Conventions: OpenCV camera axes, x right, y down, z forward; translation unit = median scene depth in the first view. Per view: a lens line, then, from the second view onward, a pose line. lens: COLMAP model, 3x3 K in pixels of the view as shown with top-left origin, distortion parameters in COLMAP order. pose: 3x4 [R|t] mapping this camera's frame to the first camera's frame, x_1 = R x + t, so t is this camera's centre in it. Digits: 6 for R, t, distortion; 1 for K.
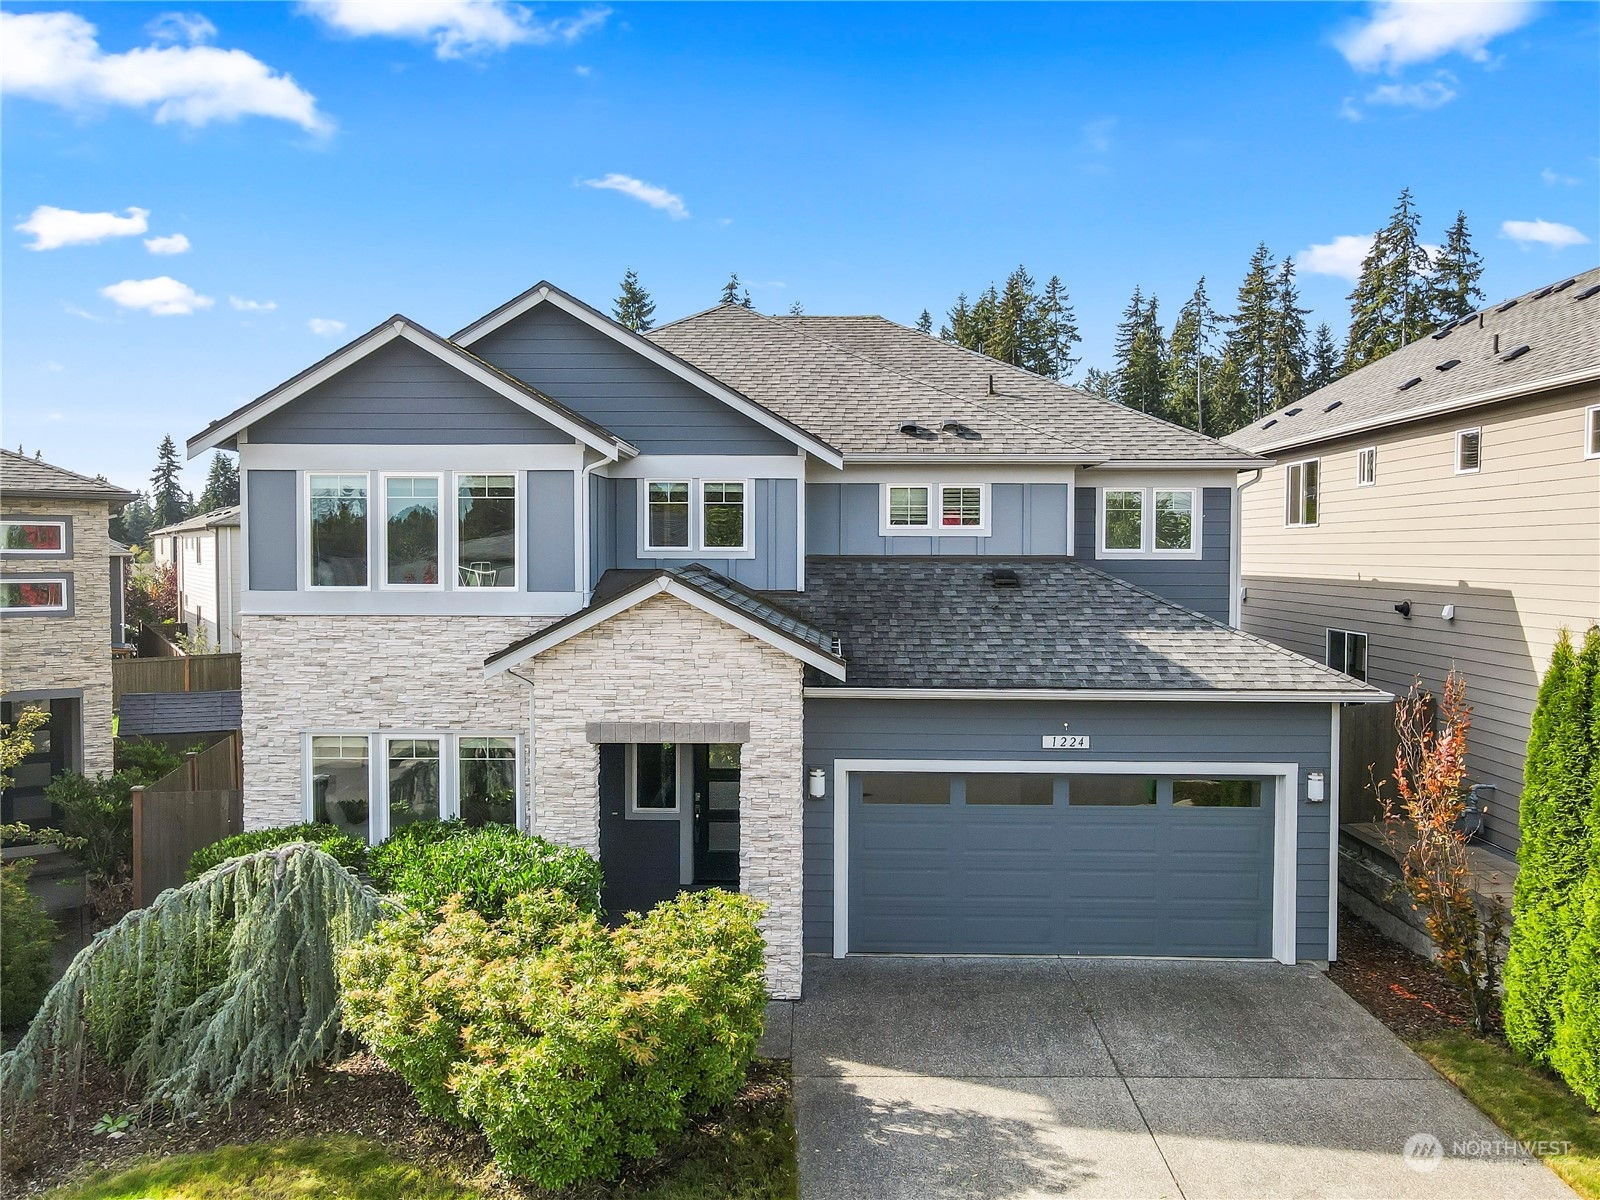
lens RADIAL K [[1180.0, 0, 792.2], [0, 1180.0, 598.2], [0, 0, 1]] dist [0.000176, 0.008114]
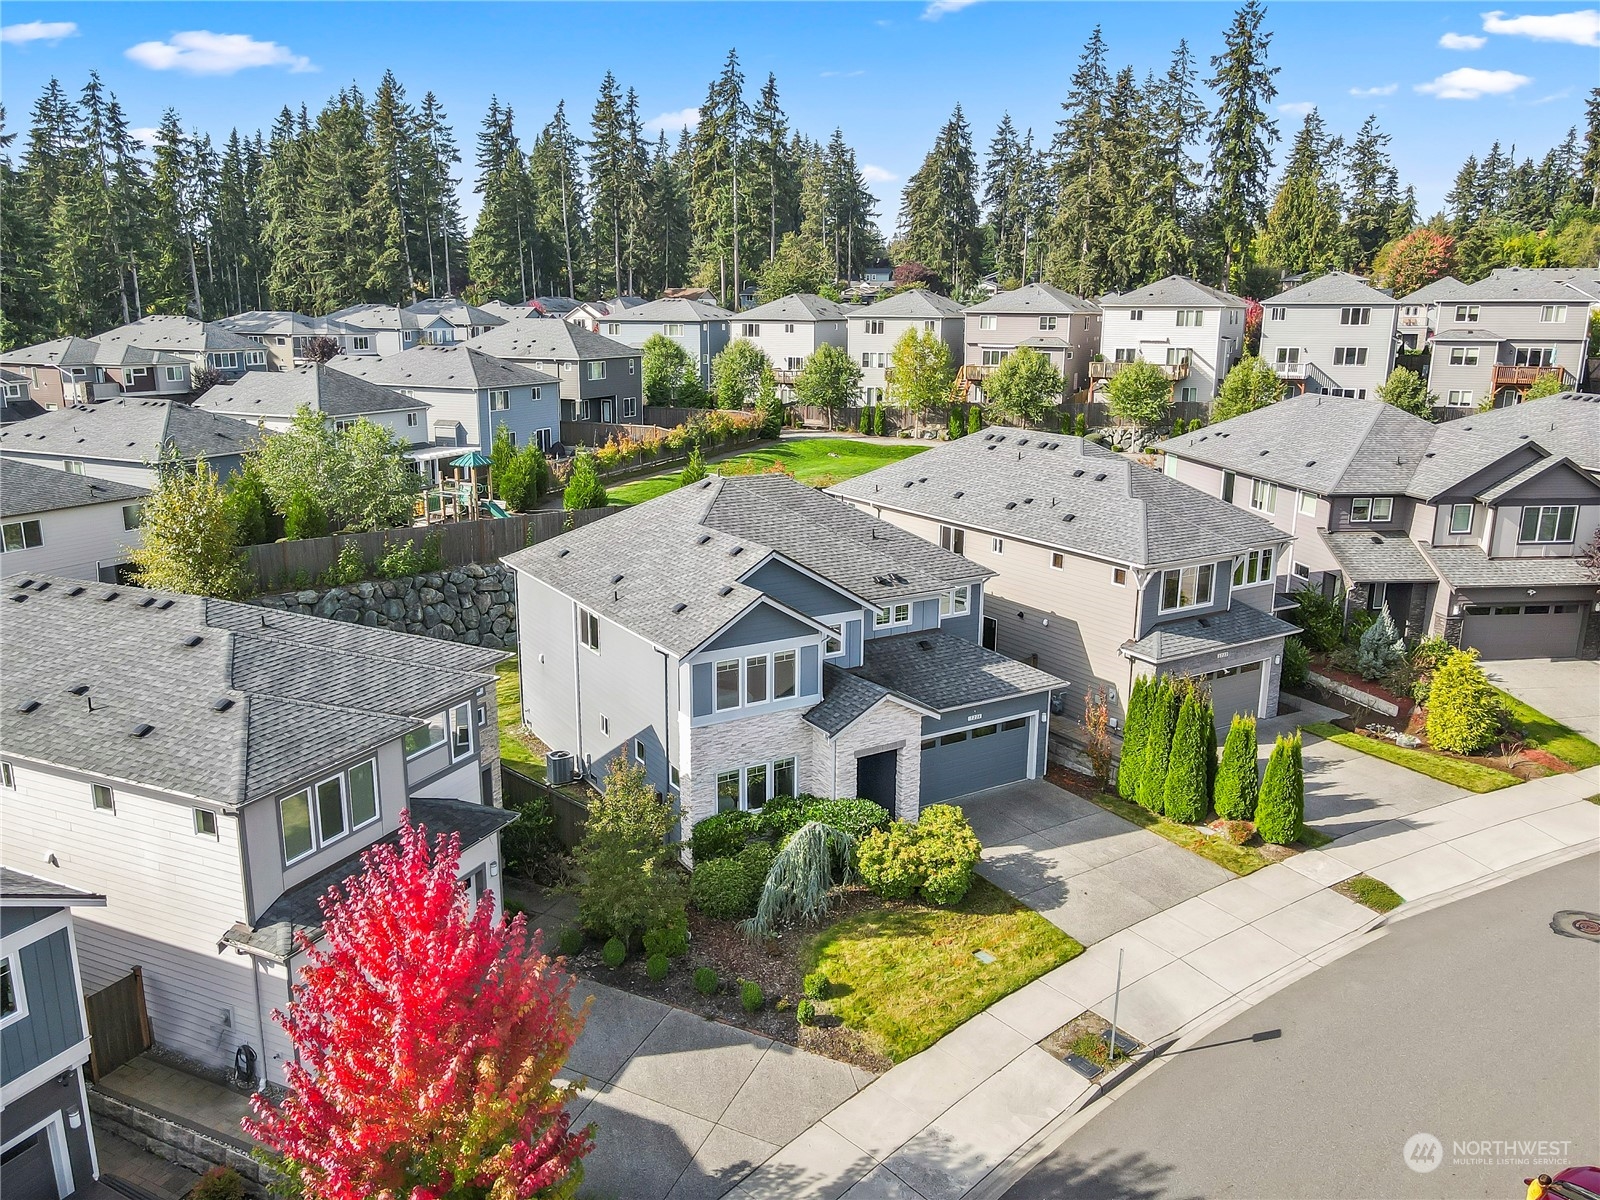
lens RADIAL K [[1180.0, 0, 792.2], [0, 1180.0, 598.2], [0, 0, 1]] dist [0.000176, 0.008114]
pose [[0.834236, -0.128114, 0.536319, -1.434543], [0.016122, 0.977886, 0.208518, -0.669978], [-0.551173, -0.165306, 0.817852, -0.851274]]
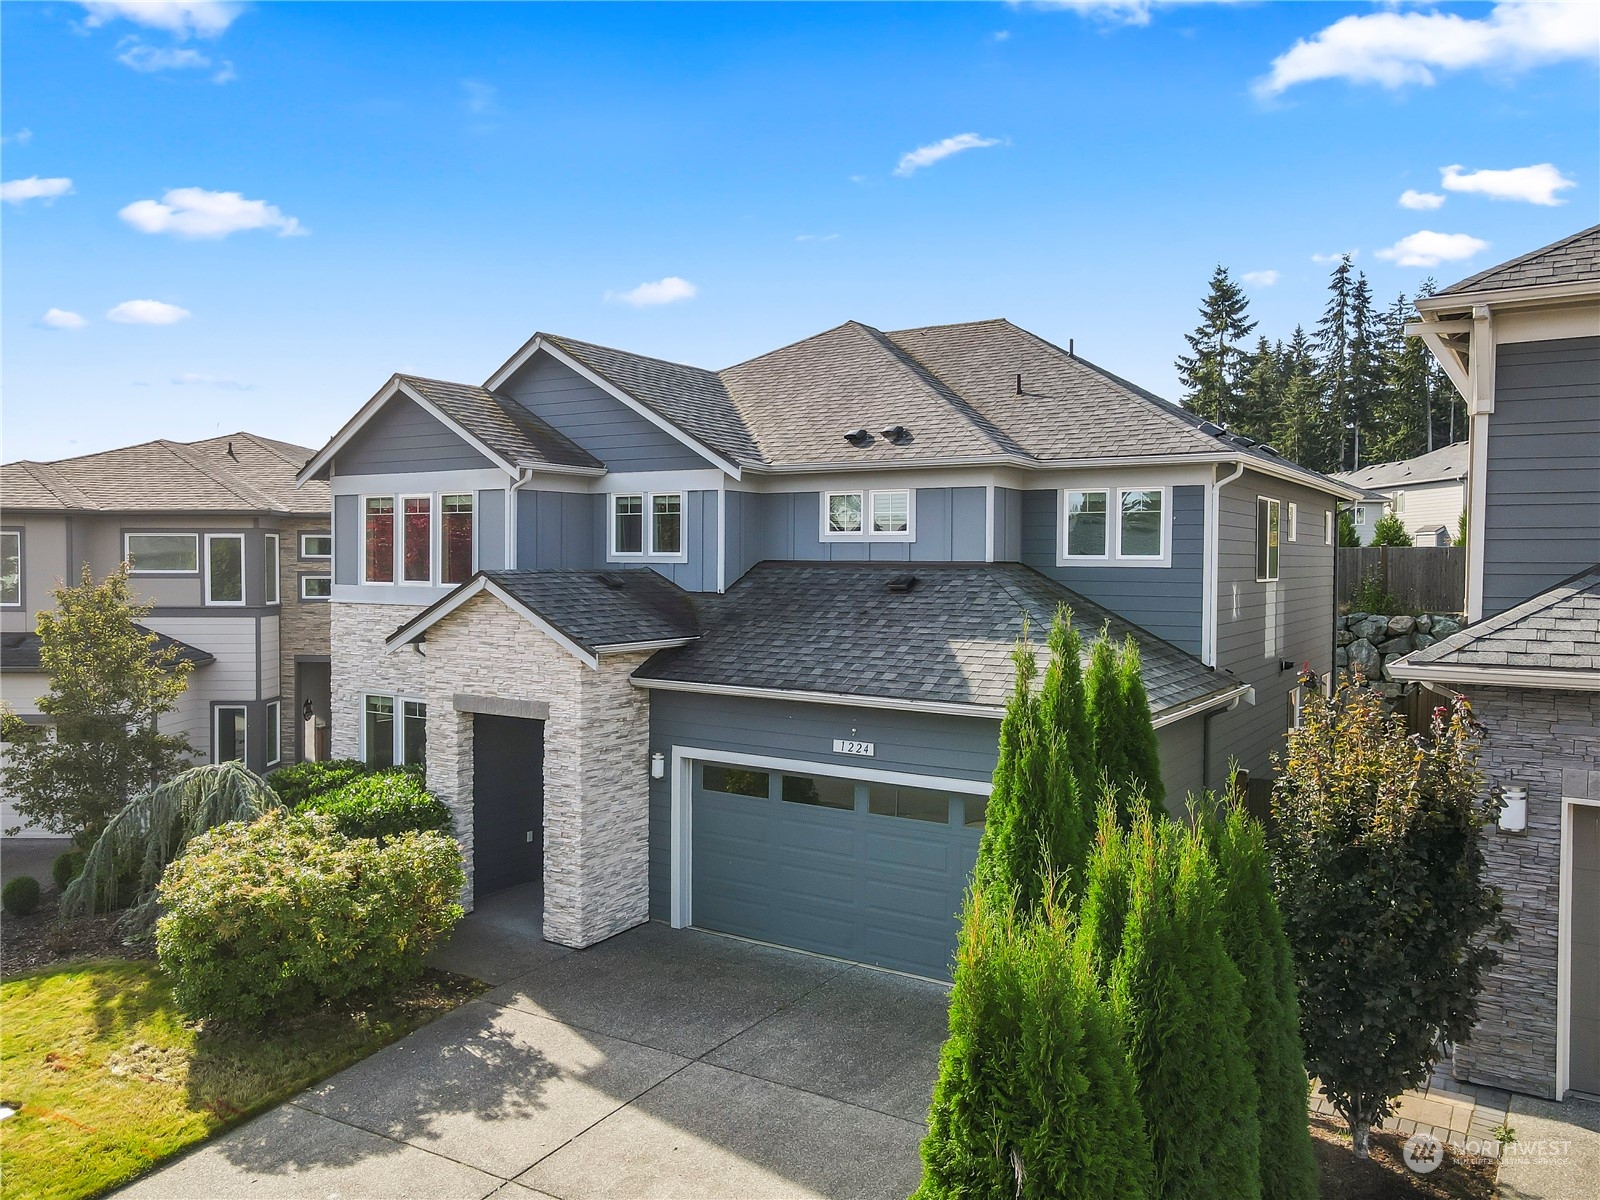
lens RADIAL K [[1180.0, 0, 792.2], [0, 1180.0, 598.2], [0, 0, 1]] dist [0.000176, 0.008114]
pose [[0.852474, 0.020264, -0.522377, 0.687548], [-0.025086, 0.999683, -0.002158, -0.000734], [0.522167, 0.014944, 0.852712, 0.118089]]
